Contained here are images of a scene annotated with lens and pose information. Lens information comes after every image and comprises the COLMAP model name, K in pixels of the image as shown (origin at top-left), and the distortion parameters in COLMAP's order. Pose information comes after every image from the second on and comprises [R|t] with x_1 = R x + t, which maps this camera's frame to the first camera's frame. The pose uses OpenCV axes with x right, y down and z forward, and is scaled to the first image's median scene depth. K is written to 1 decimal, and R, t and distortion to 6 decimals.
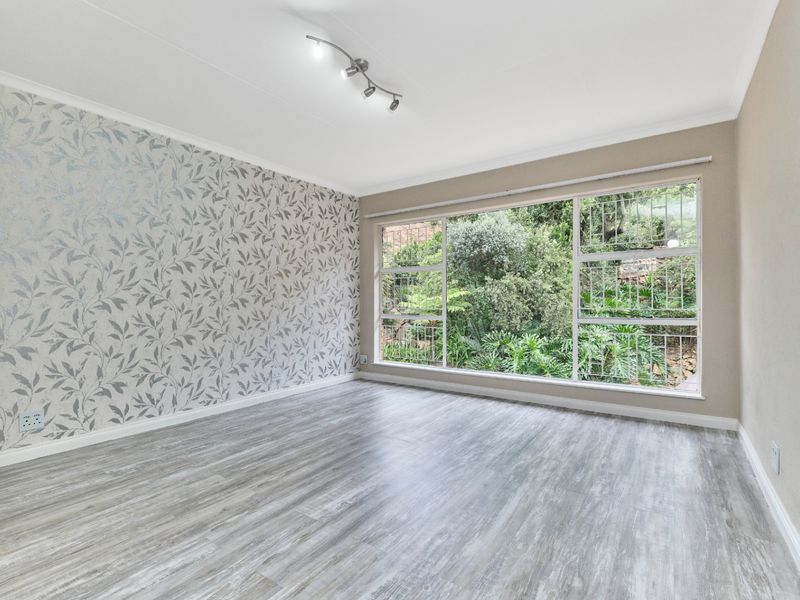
lens RADIAL K [[395.1, 0, 400.1], [0, 395.1, 301.5], [0, 0, 1]] dist [0.001734, -0.001041]
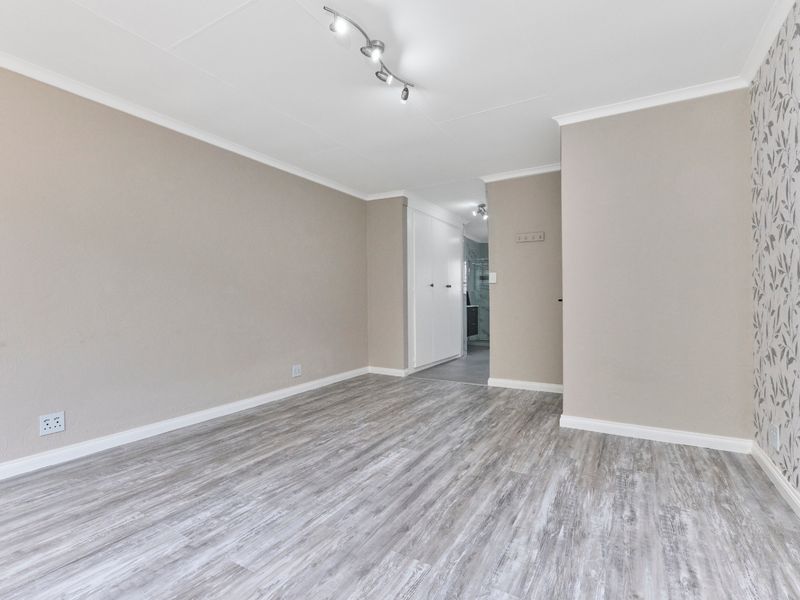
lens RADIAL K [[395.1, 0, 400.1], [0, 395.1, 299.4], [0, 0, 1]] dist [0.001734, -0.001041]
pose [[-0.997148, 0.012146, -0.074482, -0.085563], [0.012057, 0.999926, 0.001645, -0.003035], [0.074496, 0.000743, -0.997221, 2.037165]]
